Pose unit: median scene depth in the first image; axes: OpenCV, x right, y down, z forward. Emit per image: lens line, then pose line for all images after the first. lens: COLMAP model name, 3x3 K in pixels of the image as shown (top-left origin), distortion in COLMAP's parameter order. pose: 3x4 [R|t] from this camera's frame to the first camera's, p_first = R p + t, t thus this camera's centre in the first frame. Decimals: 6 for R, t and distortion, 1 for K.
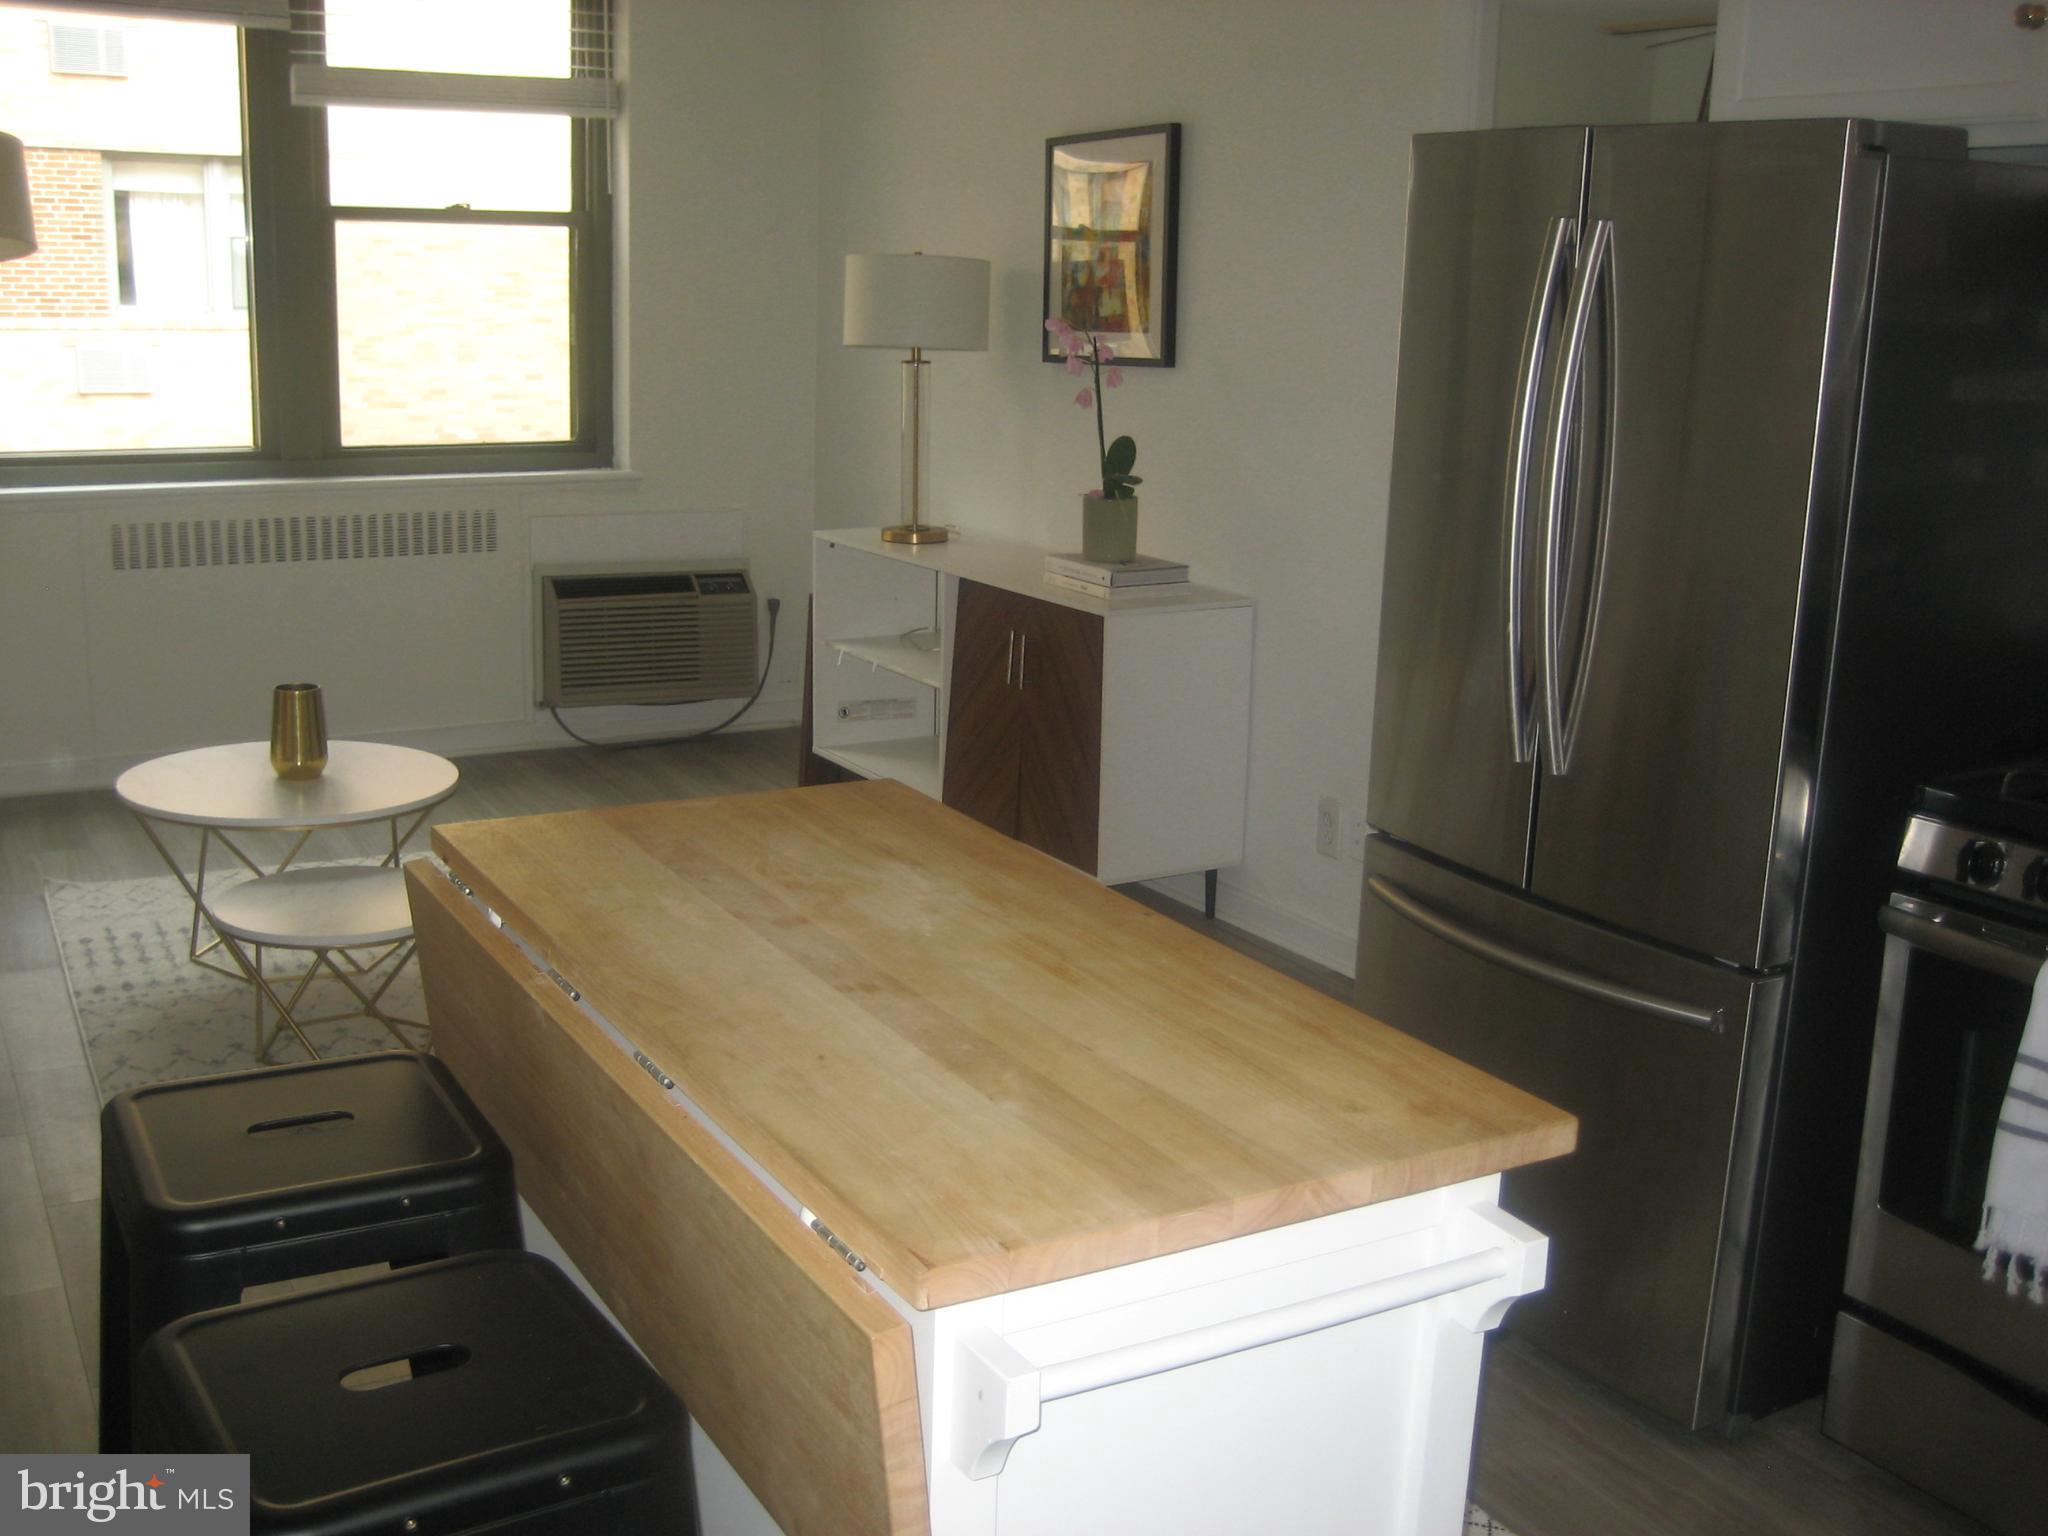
lens RADIAL K [[2116.3, 0, 1024.0], [0, 2116.3, 768.0], [0, 0, 1]] dist [-0.155814, 0.203823]
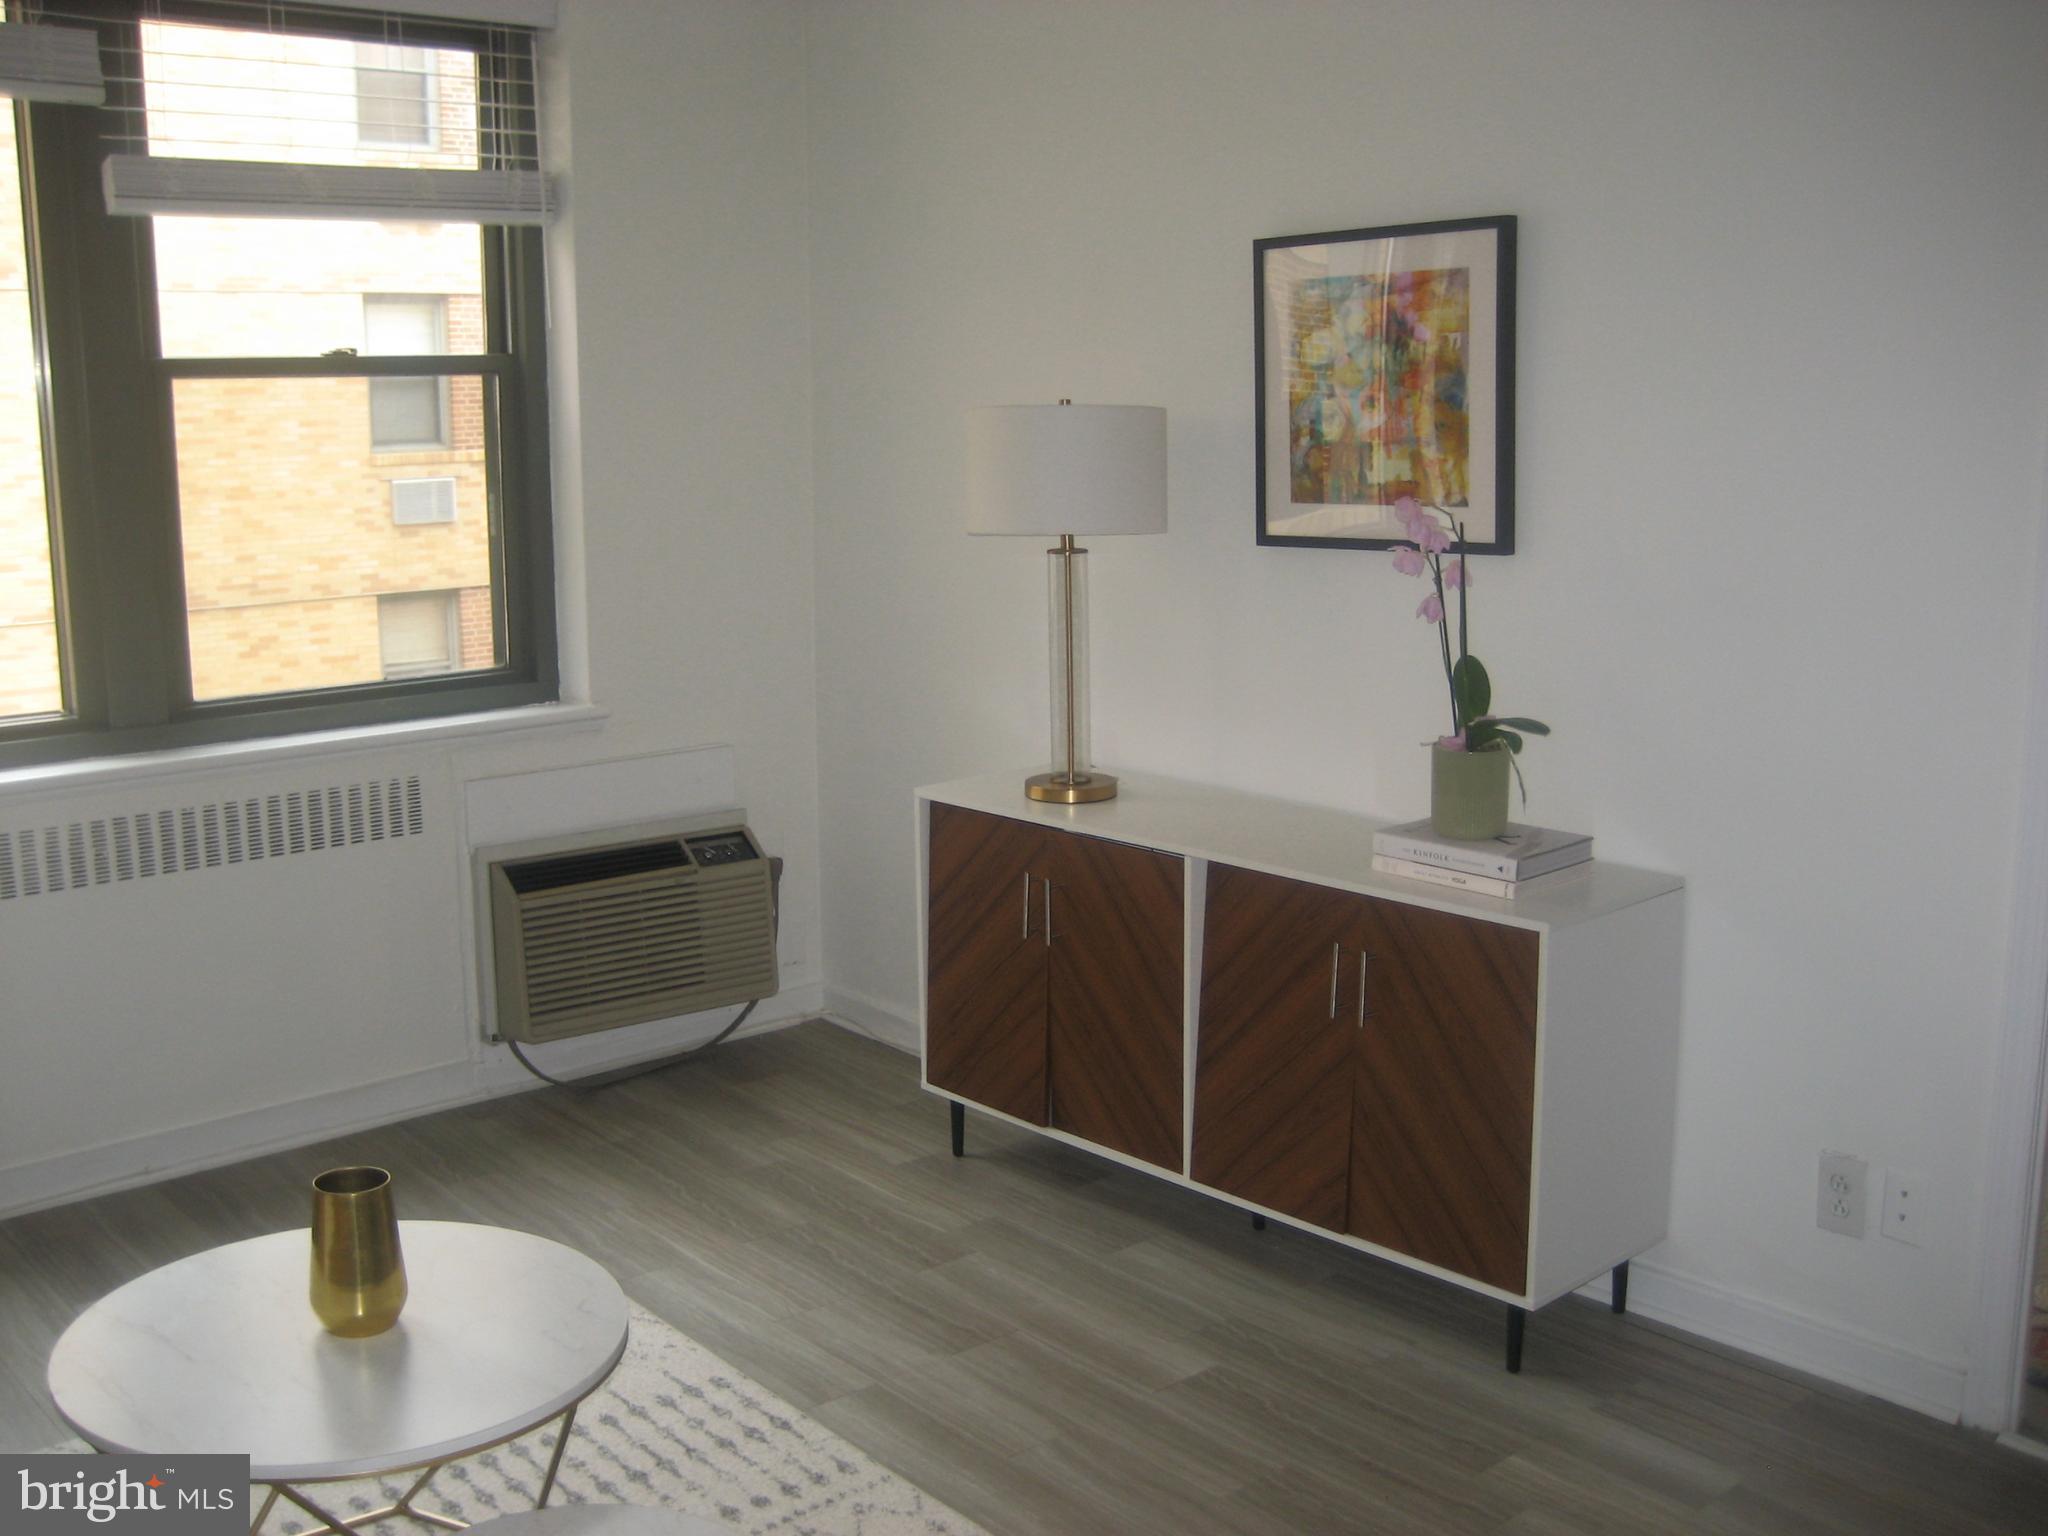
lens RADIAL K [[2116.3, 0, 1024.0], [0, 2116.3, 768.0], [0, 0, 1]] dist [-0.155814, 0.203823]
pose [[0.979925, -0.070863, 0.186349, -0.192672], [0.079052, 0.996188, -0.036878, -0.087727], [-0.183025, 0.050869, 0.981791, 0.278543]]
